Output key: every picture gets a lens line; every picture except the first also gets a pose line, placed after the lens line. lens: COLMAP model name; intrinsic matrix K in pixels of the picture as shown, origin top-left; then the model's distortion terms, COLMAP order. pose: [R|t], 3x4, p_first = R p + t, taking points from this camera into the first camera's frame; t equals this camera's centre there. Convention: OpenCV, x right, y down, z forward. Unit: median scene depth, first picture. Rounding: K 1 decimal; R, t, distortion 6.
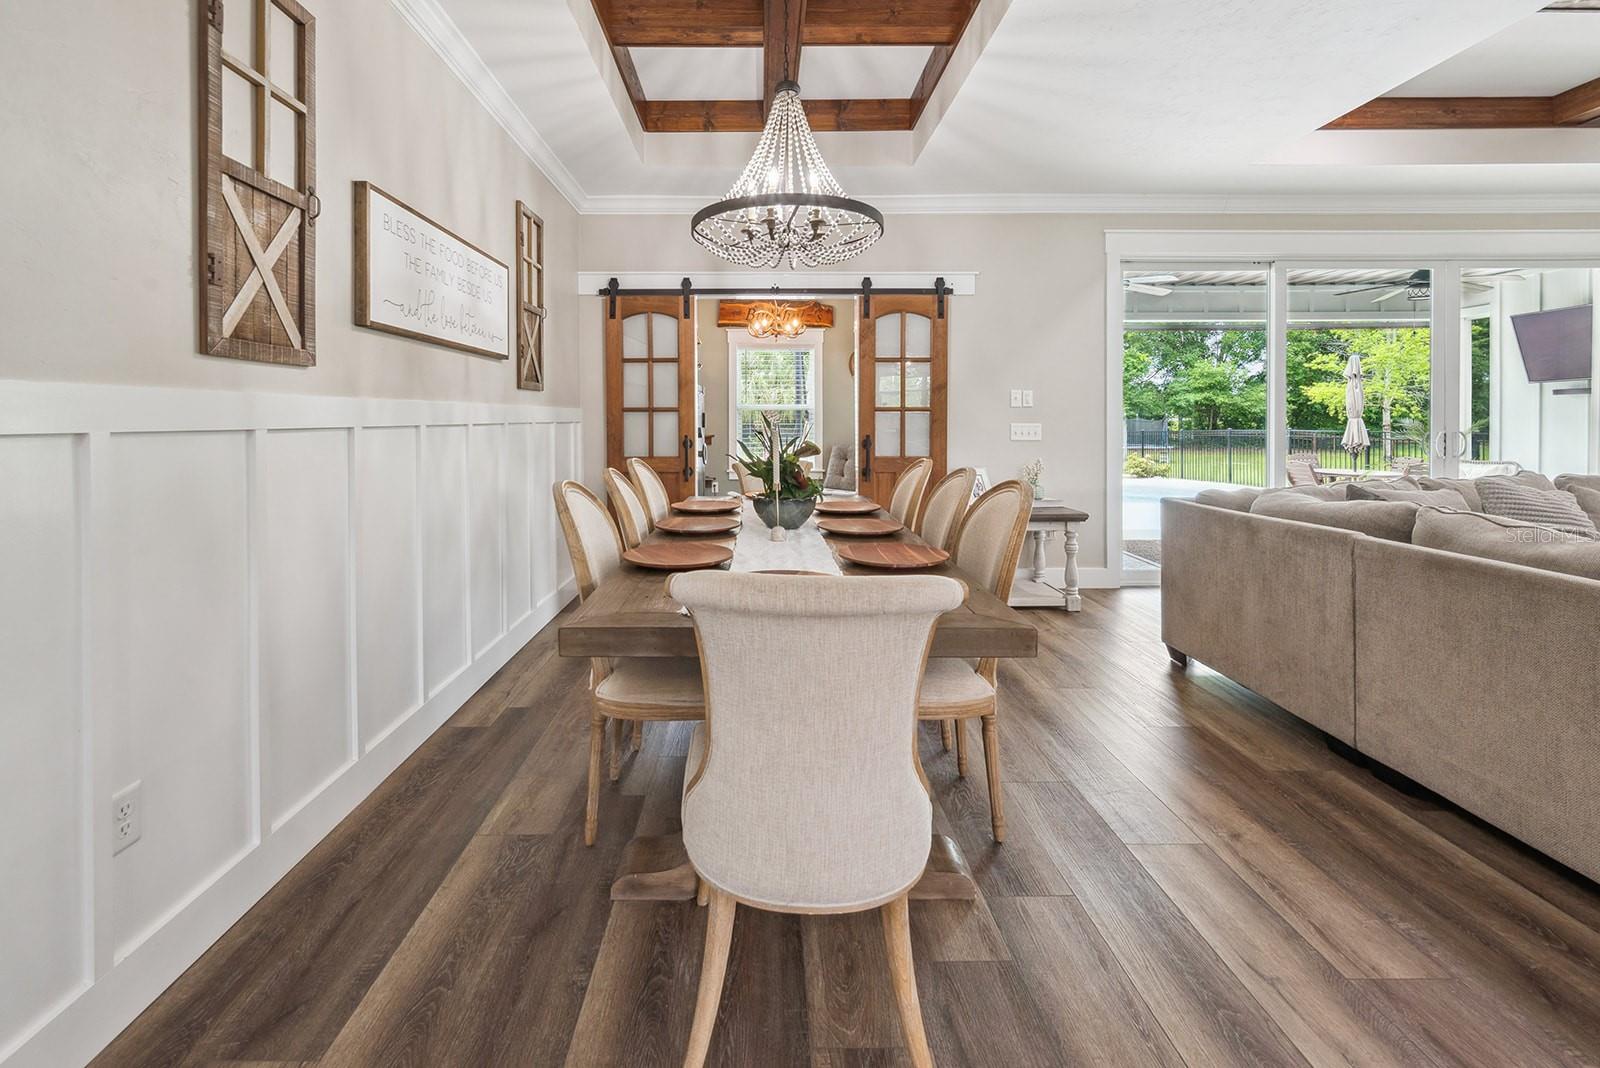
lens RADIAL K [[668.6, 0, 784.4], [0, 668.6, 426.6], [0, 0, 1]] dist [0.000789, -0.001076]
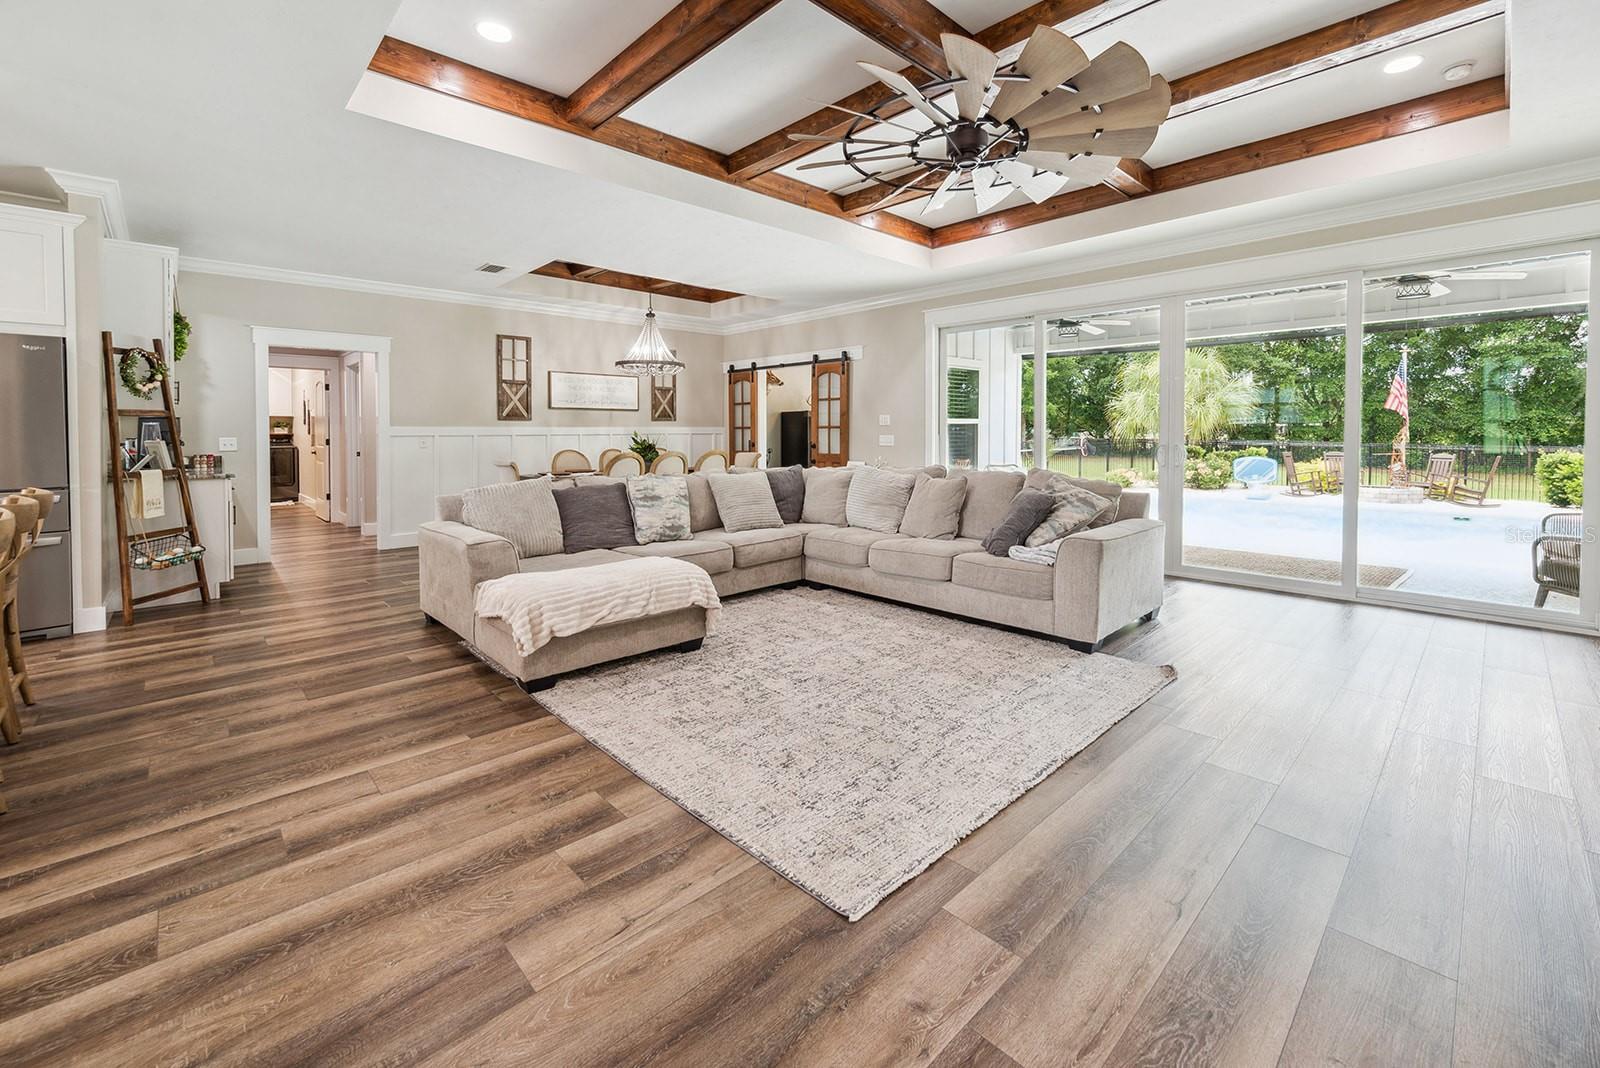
lens RADIAL K [[668.6, 0, 833.4], [0, 668.6, 456.0], [0, 0, 1]] dist [0.000789, -0.001076]
pose [[0.703097, 0.028336, -0.710529, 1.447430], [-0.009309, 0.999487, 0.030648, -0.004877], [0.711033, -0.014934, 0.703000, -0.239830]]
